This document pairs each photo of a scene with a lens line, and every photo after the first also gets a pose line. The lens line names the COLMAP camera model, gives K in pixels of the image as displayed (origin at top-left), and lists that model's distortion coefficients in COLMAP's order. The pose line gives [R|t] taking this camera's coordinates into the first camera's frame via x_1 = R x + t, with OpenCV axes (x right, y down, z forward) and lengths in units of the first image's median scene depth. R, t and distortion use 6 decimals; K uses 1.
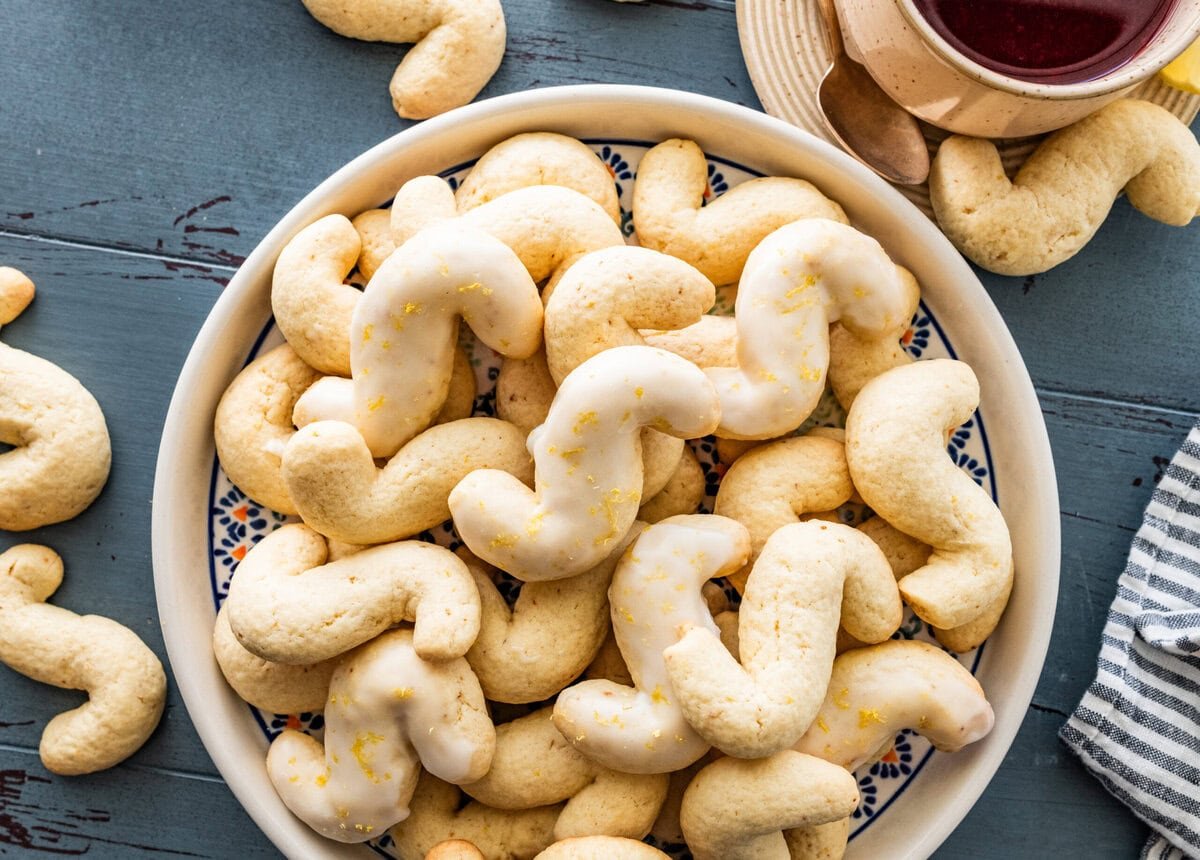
lens RADIAL K [[1605.4, 0, 600.5], [0, 1605.4, 429.9], [0, 0, 1]] dist [0.004753, 0.000000]
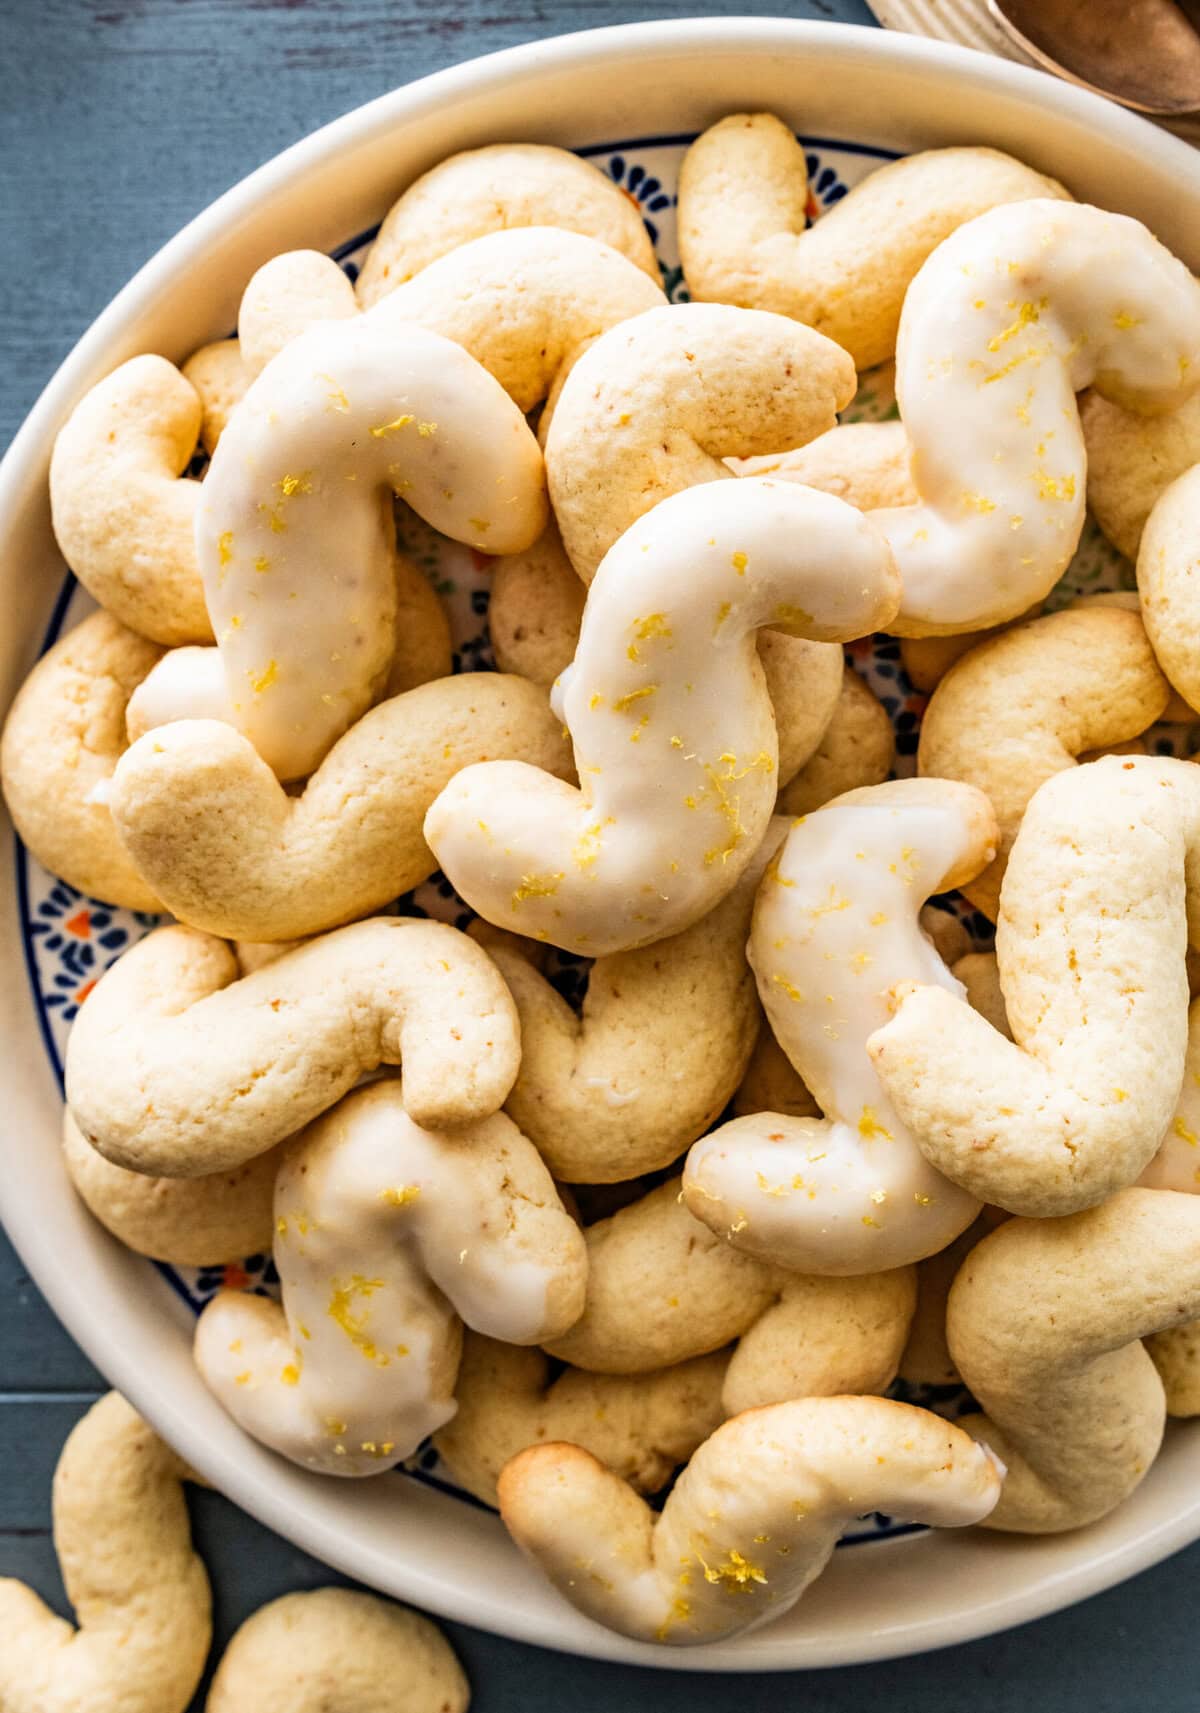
lens RADIAL K [[2501.6, 0, 599.4], [0, 2501.6, 856.9], [0, 0, 1]] dist [0.028618, 0.000000]
pose [[0.984978, -0.163741, -0.054840, 0.007091], [0.165982, 0.985351, 0.039144, 0.028110], [0.047627, -0.047659, 0.997728, 0.159872]]
